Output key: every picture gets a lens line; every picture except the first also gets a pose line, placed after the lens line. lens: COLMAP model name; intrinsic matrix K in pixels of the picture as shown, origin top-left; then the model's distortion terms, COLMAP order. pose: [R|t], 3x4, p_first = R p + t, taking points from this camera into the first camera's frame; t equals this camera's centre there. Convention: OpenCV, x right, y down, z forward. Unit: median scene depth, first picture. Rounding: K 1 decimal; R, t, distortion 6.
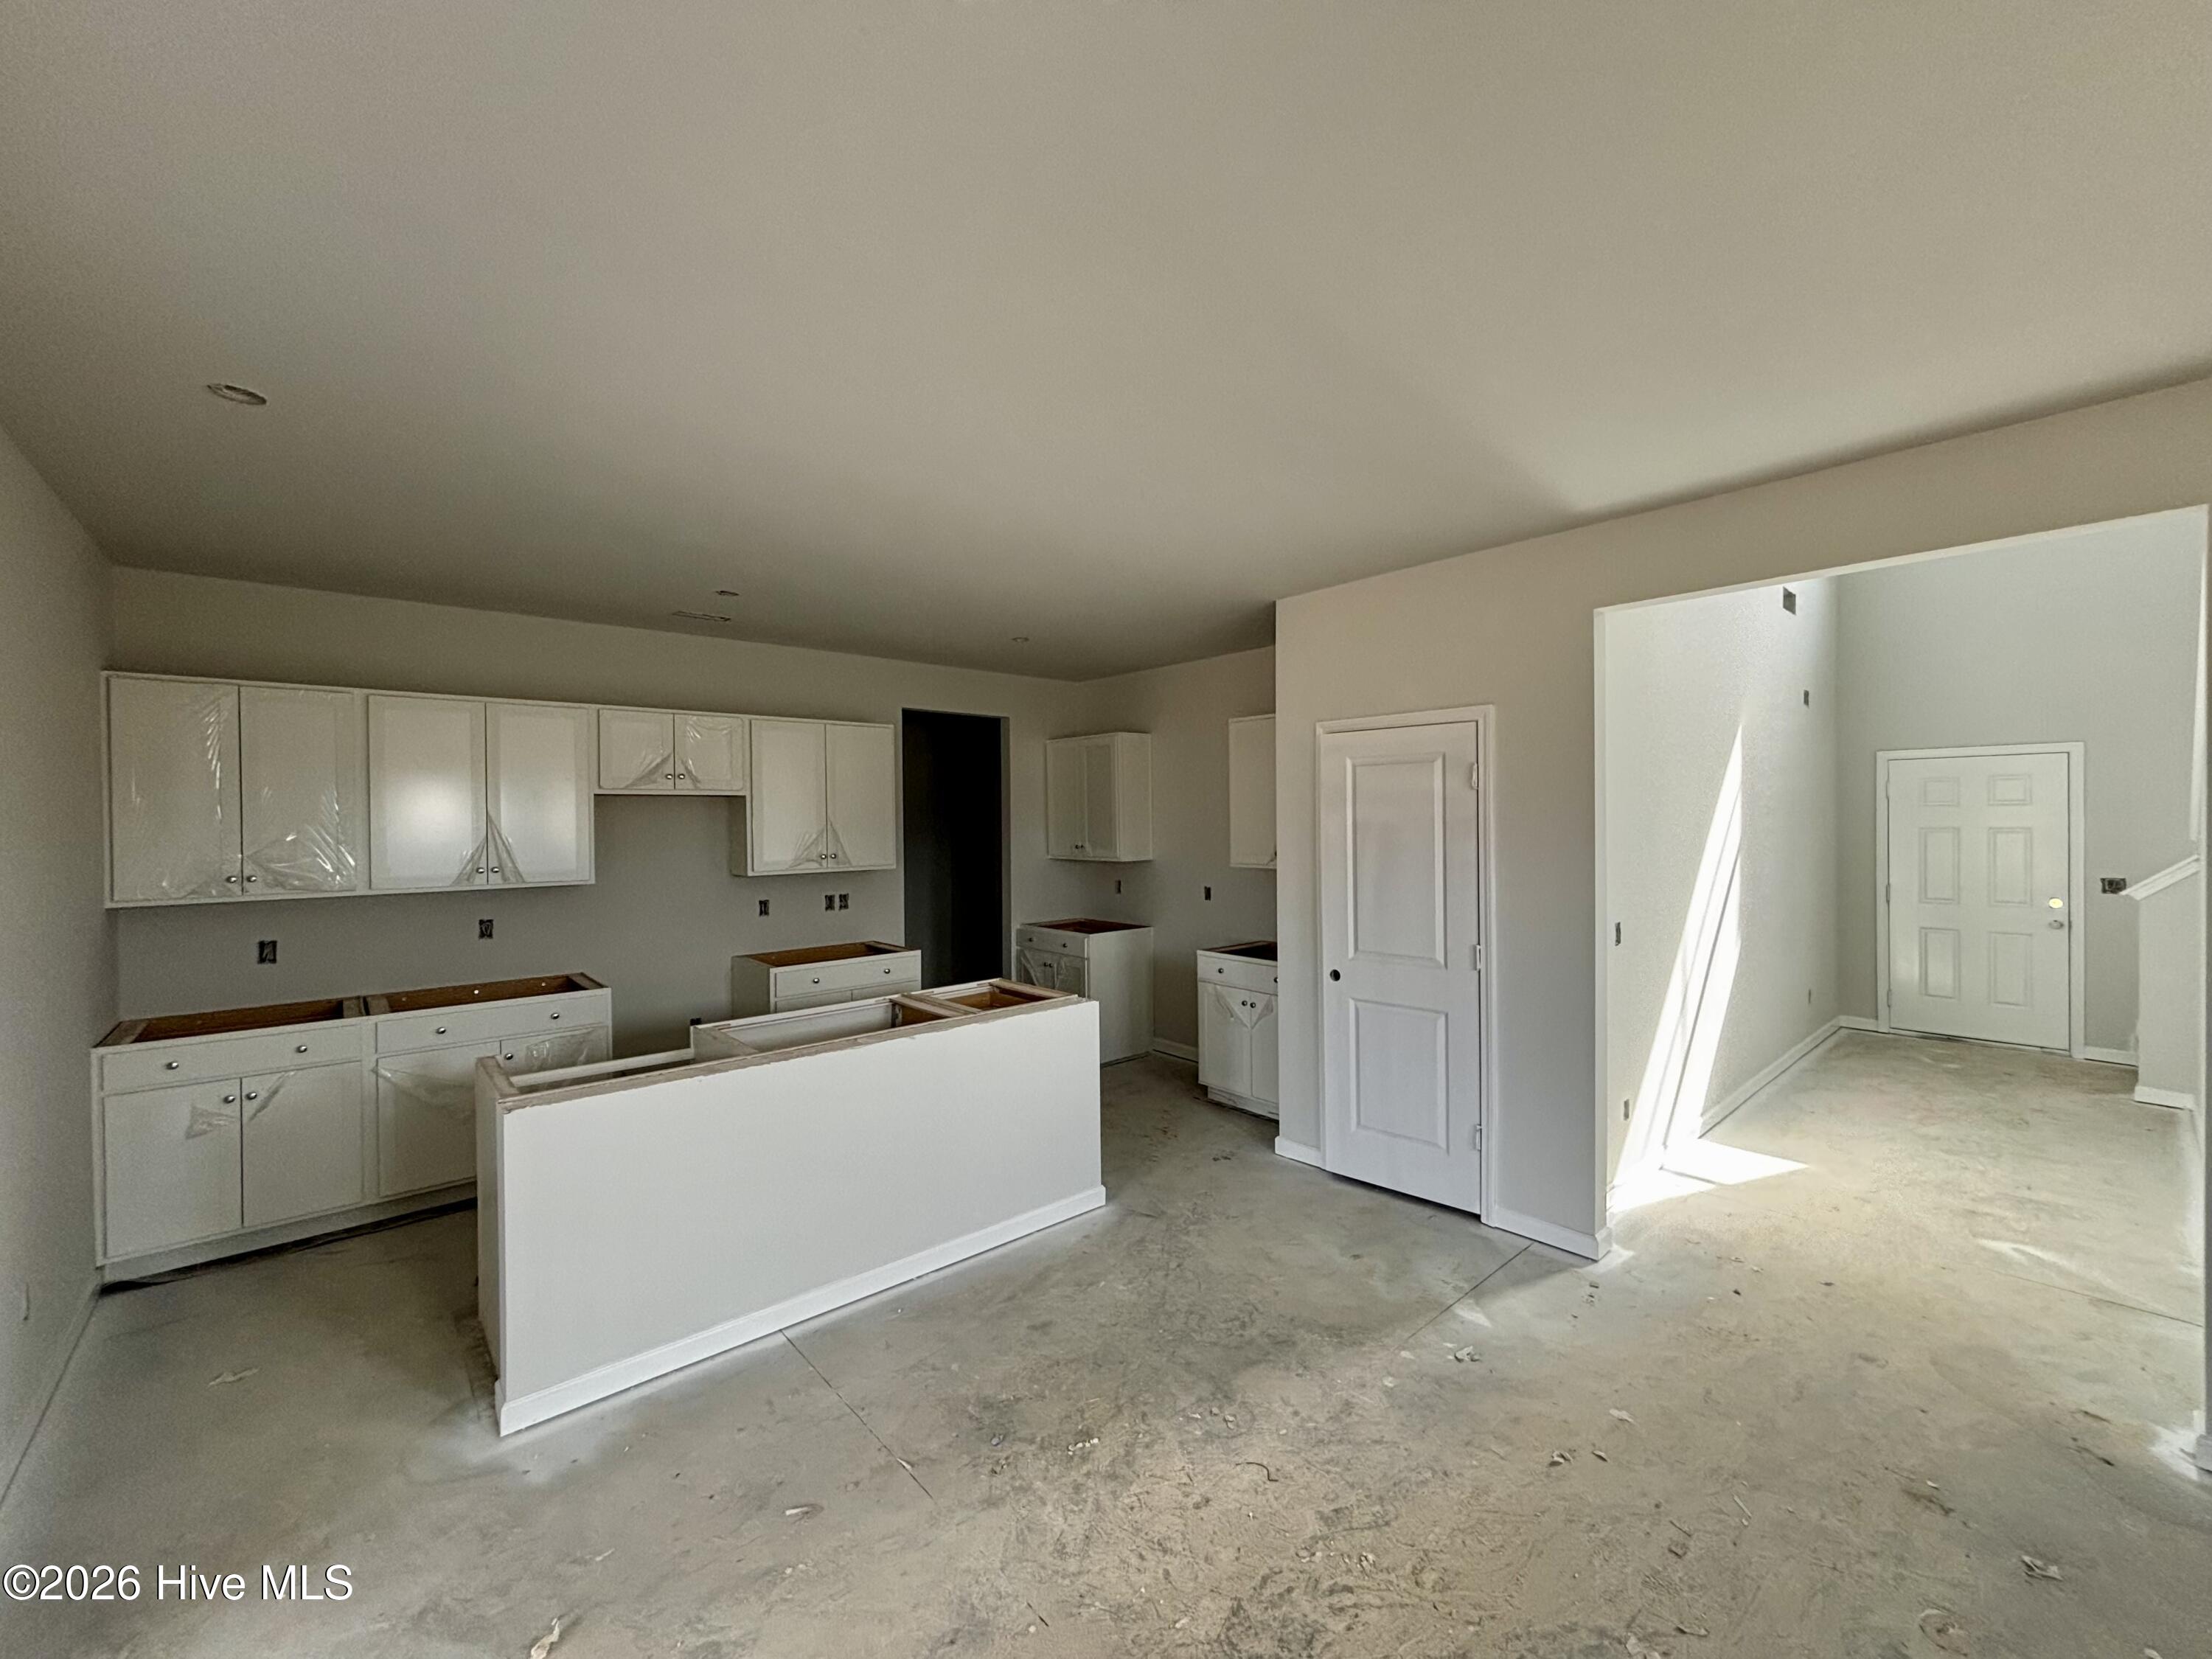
lens RADIAL K [[890.0, 0, 1103.5], [0, 890.0, 826.3], [0, 0, 1]] dist [0.001622, 0.003718]
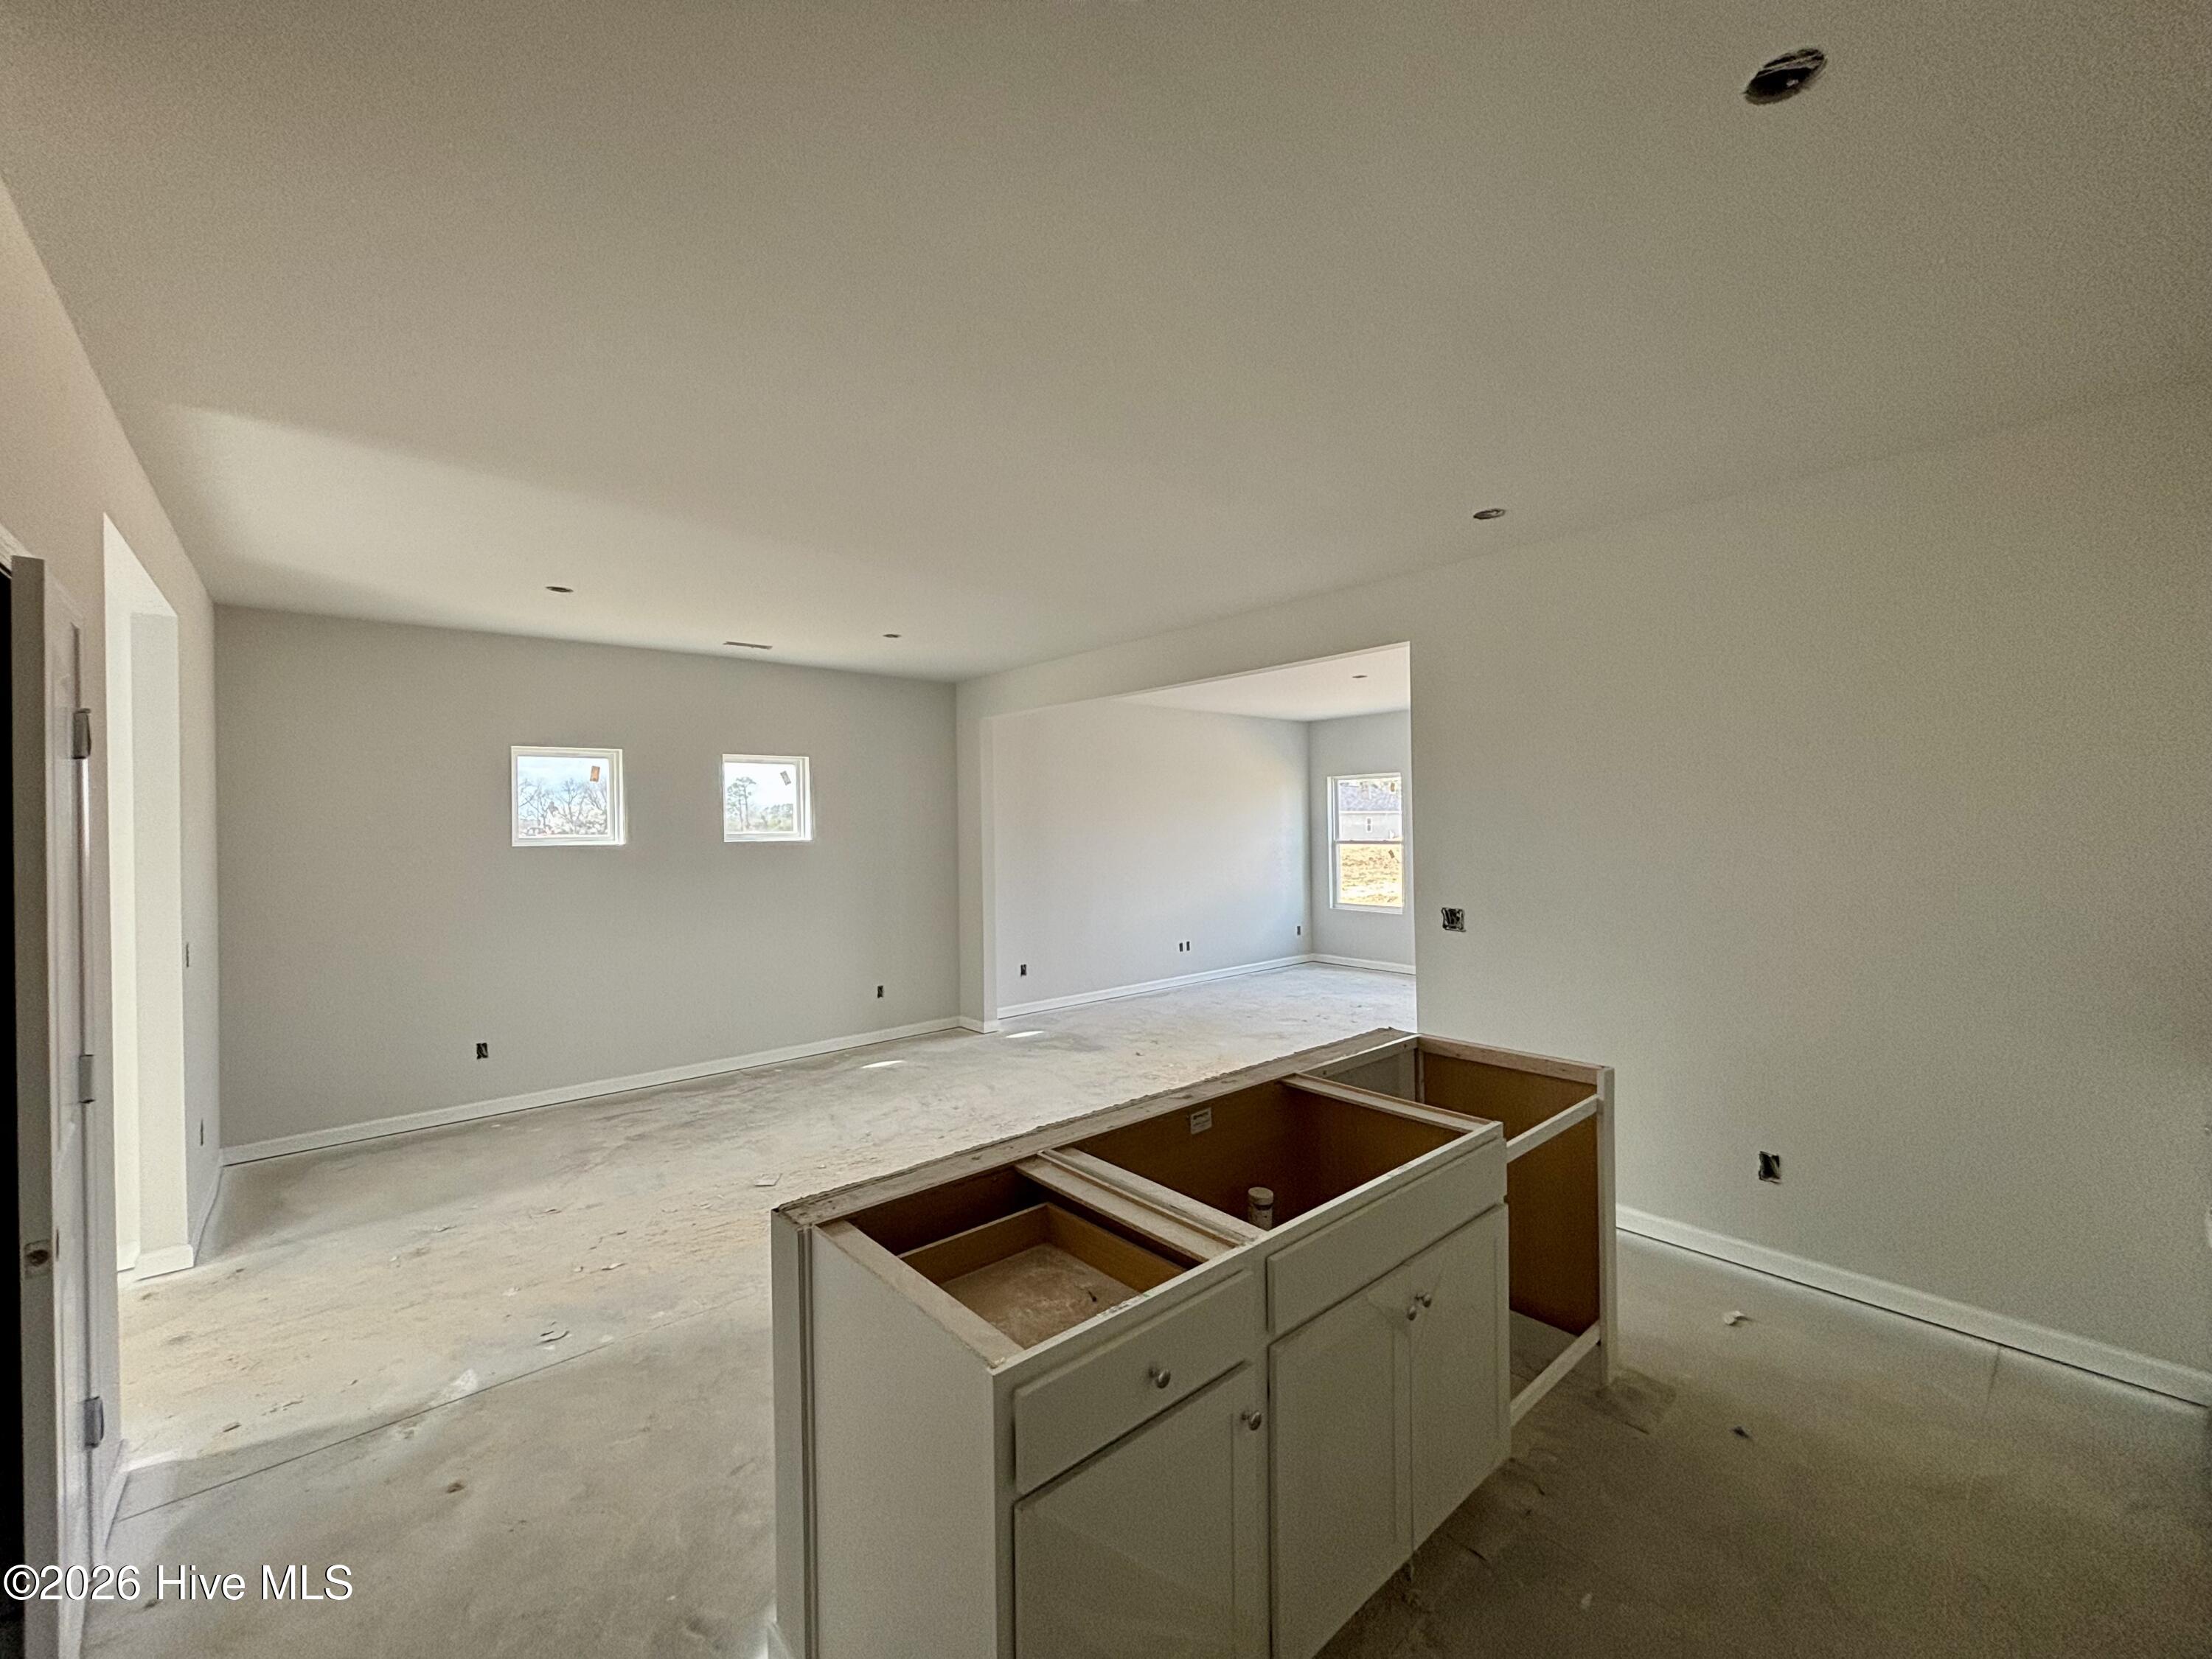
lens RADIAL K [[890.0, 0, 1107.7], [0, 890.0, 831.4], [0, 0, 1]] dist [0.001622, 0.003718]
pose [[-0.999656, 0.026233, 0.000096, -0.165610], [0.026230, 0.999515, 0.016806, 0.008312], [0.000345, 0.016803, -0.999859, 1.360272]]
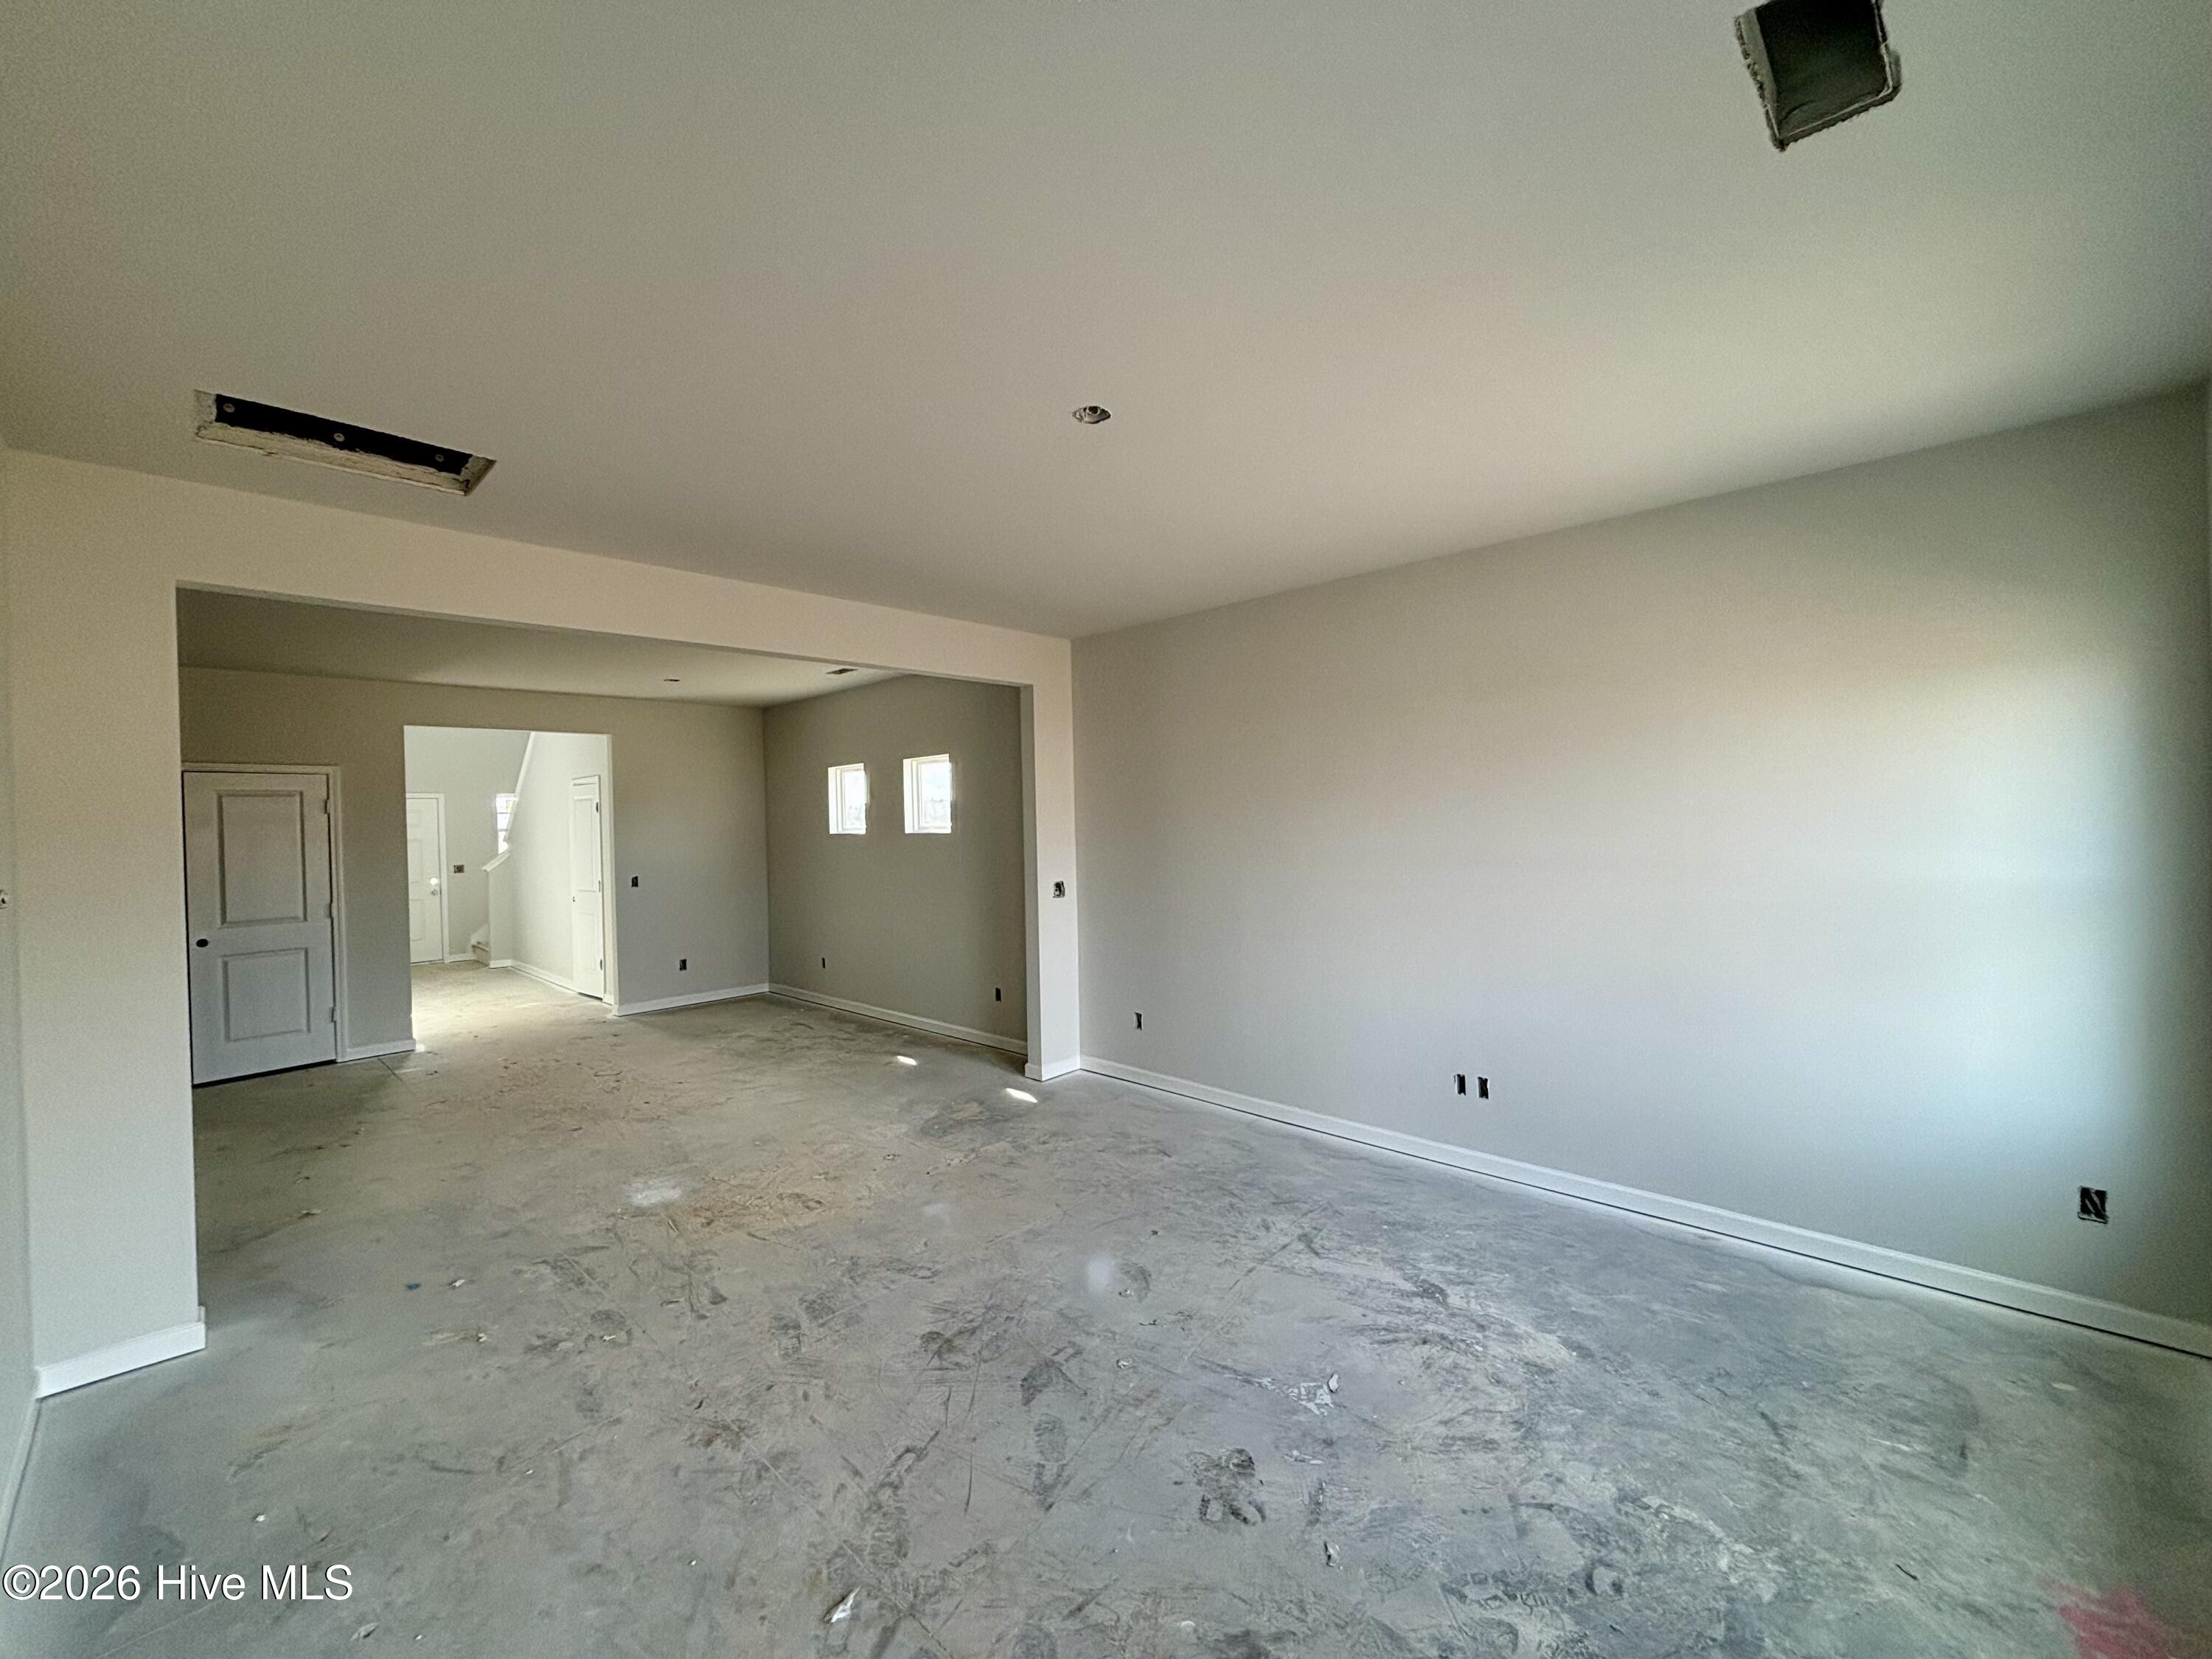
lens RADIAL K [[890.0, 0, 1094.9], [0, 890.0, 829.7], [0, 0, 1]] dist [0.001622, 0.003718]
pose [[-0.078433, -0.000905, 0.996919, -1.272290], [0.036185, 0.999338, 0.003755, 0.033072], [-0.996262, 0.036368, -0.078349, -0.311101]]
